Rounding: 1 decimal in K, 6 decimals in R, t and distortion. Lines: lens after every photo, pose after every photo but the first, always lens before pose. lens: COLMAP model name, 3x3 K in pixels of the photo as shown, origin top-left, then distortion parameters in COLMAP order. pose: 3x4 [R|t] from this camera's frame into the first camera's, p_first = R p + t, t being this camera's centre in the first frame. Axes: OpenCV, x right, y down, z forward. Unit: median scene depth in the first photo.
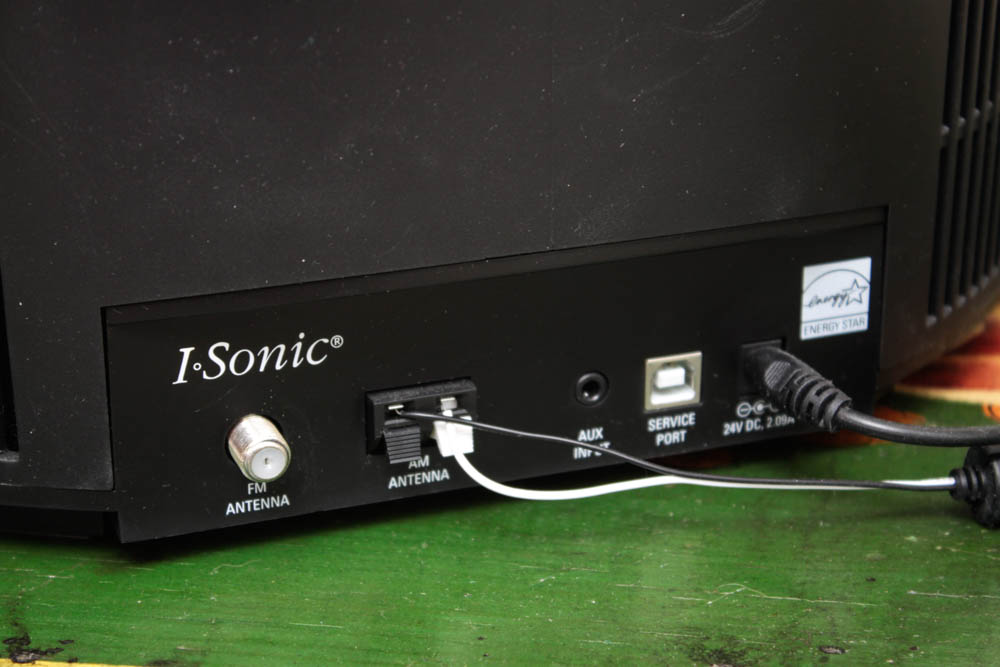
lens RADIAL K [[2439.8, 0, 500.0], [0, 2439.8, 333.5], [0, 0, 1]] dist [0.099398, 0.440531]
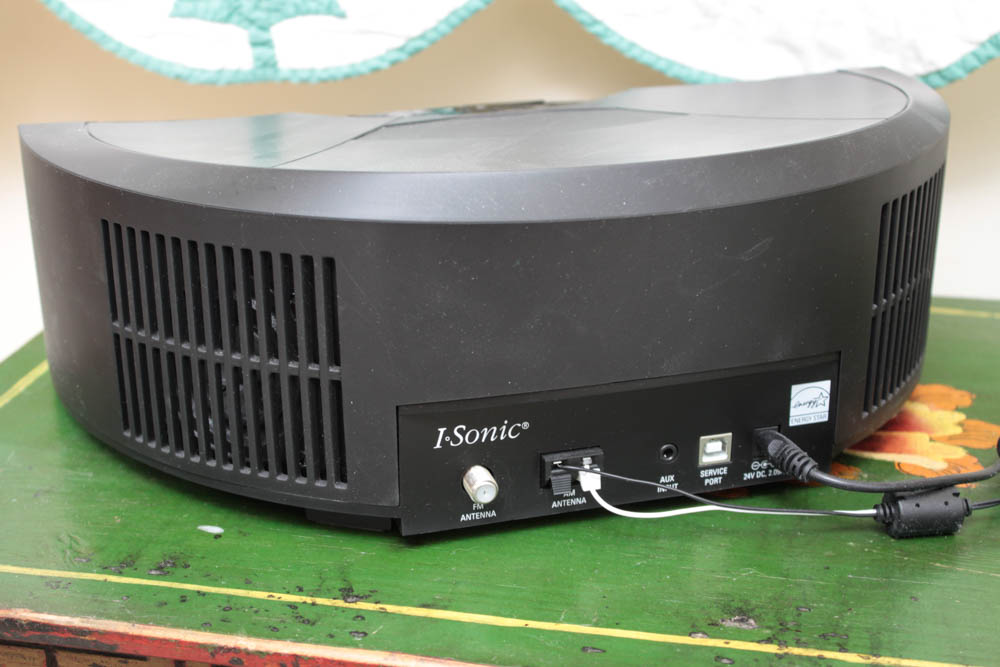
lens RADIAL K [[1601.9, 0, 500.0], [0, 1601.9, 333.5], [0, 0, 1]] dist [0.004468, 0.059865]
pose [[0.998251, 0.020340, -0.055513, -0.021671], [-0.020989, 0.999718, -0.011119, -0.049305], [0.055271, 0.012264, 0.998396, -0.159466]]
